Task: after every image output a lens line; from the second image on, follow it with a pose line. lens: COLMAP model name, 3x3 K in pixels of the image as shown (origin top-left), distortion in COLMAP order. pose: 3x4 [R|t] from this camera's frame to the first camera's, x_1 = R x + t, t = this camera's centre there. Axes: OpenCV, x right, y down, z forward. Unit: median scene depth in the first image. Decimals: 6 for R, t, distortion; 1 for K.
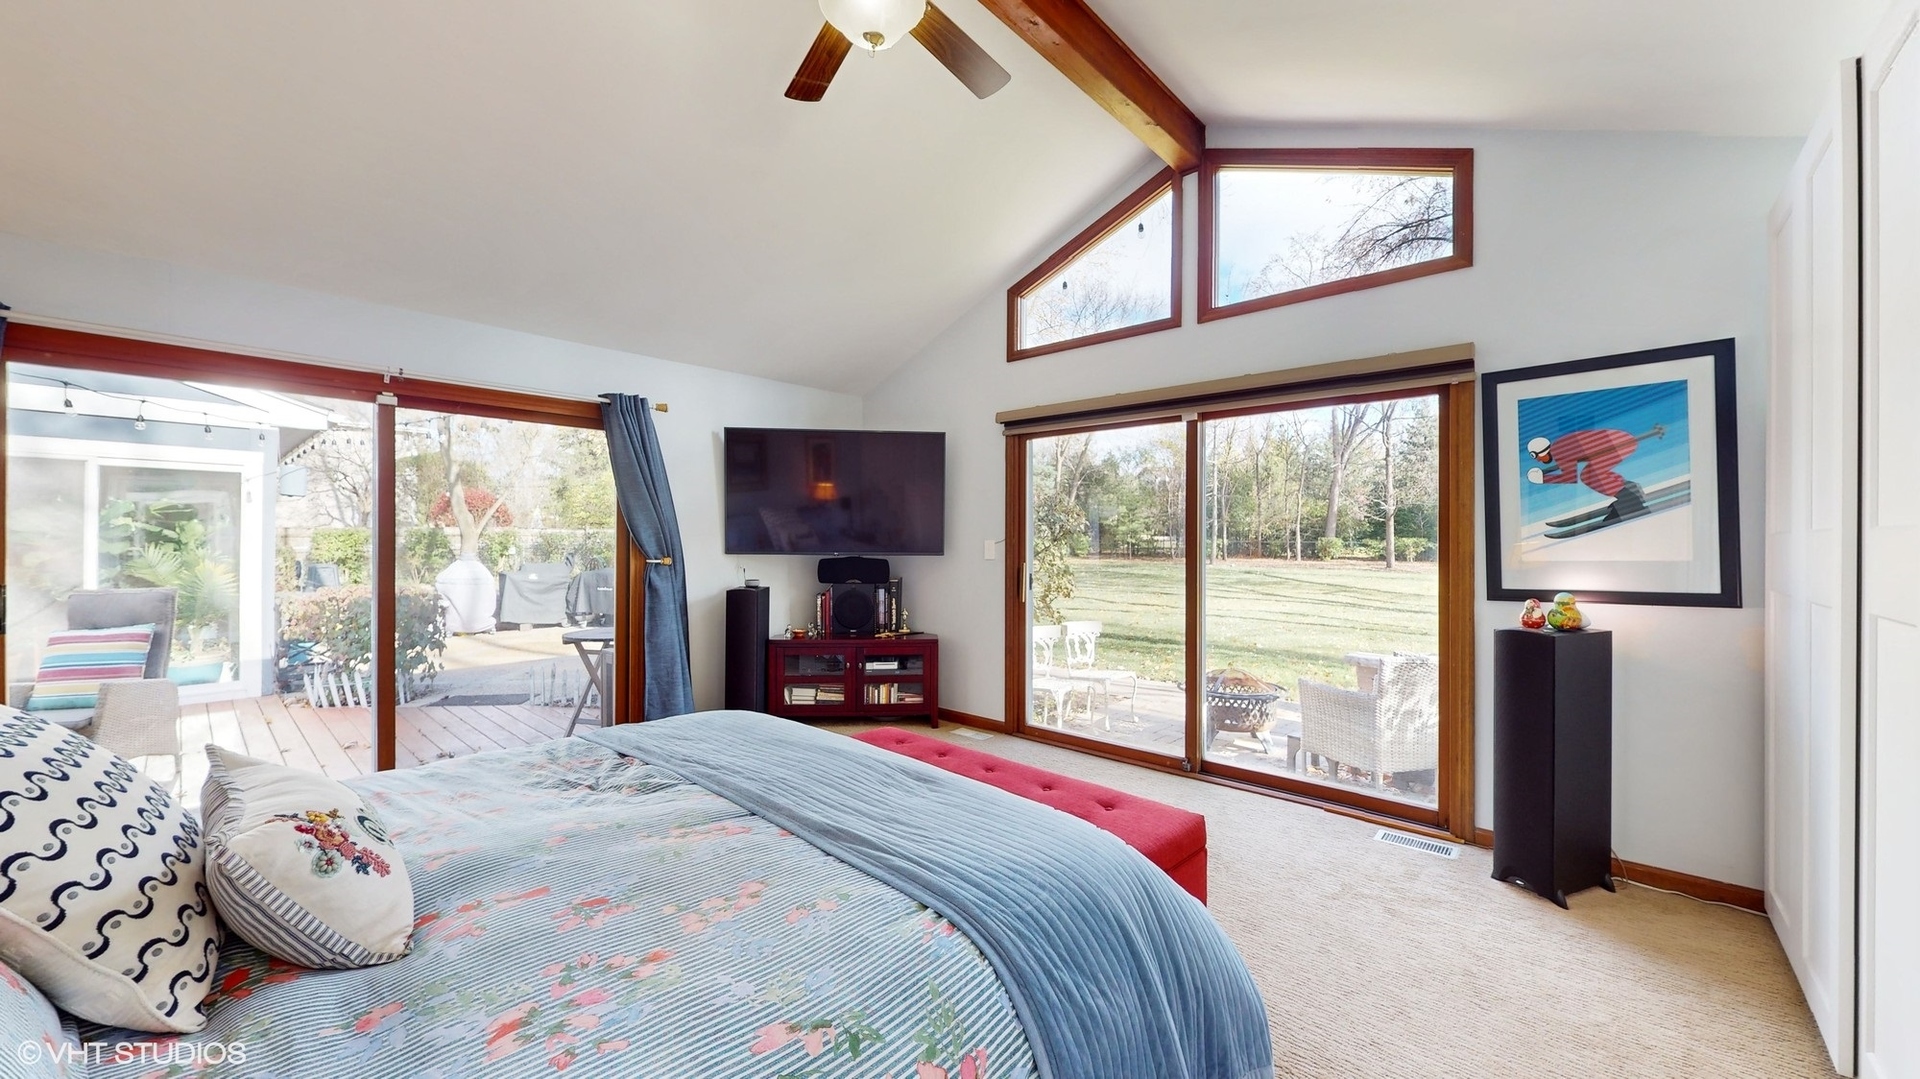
lens RADIAL K [[705.7, 0, 956.9], [0, 705.7, 543.7], [0, 0, 1]] dist [-0.003884, -0.001277]
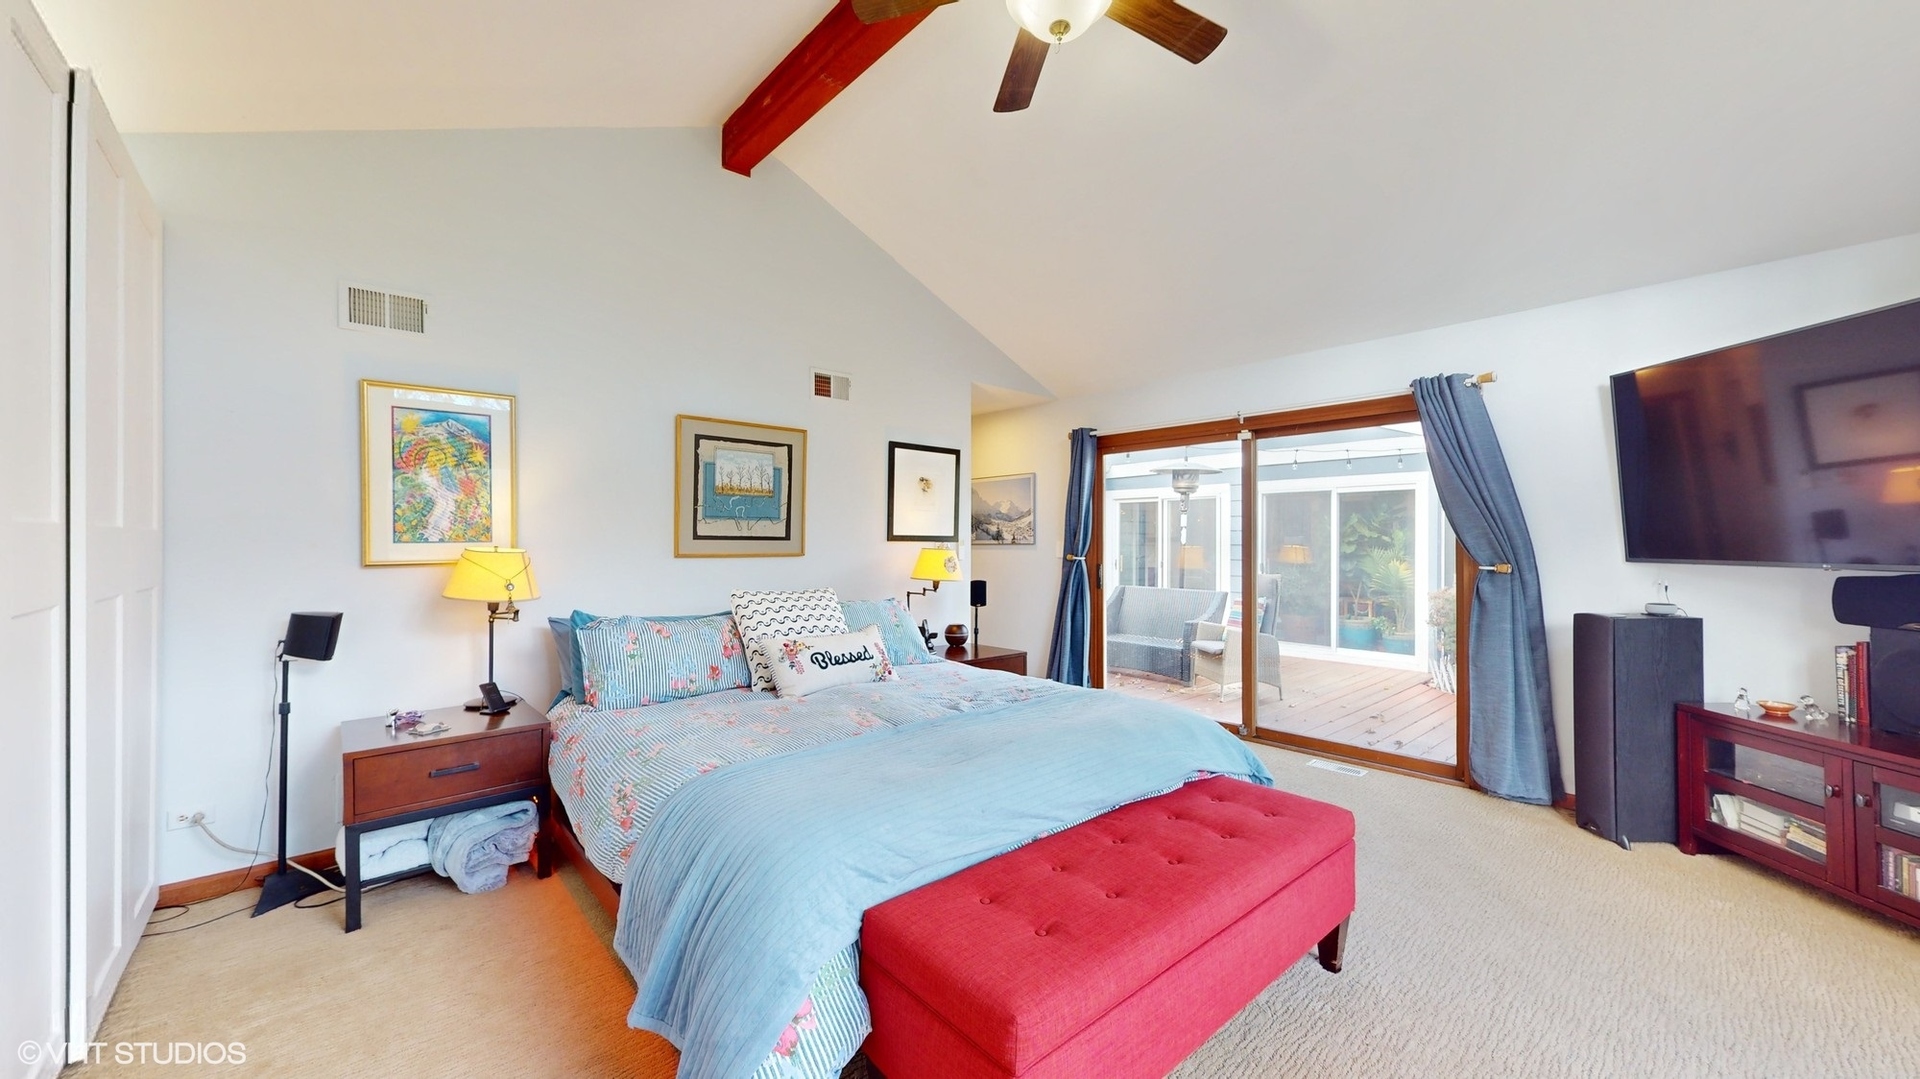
lens RADIAL K [[705.7, 0, 966.0], [0, 705.7, 538.8], [0, 0, 1]] dist [-0.003884, -0.001277]
pose [[-0.083171, -0.008758, -0.996497, 0.409610], [-0.004814, 0.999953, -0.008387, 0.001169], [0.996524, 0.004100, -0.083209, 0.443956]]
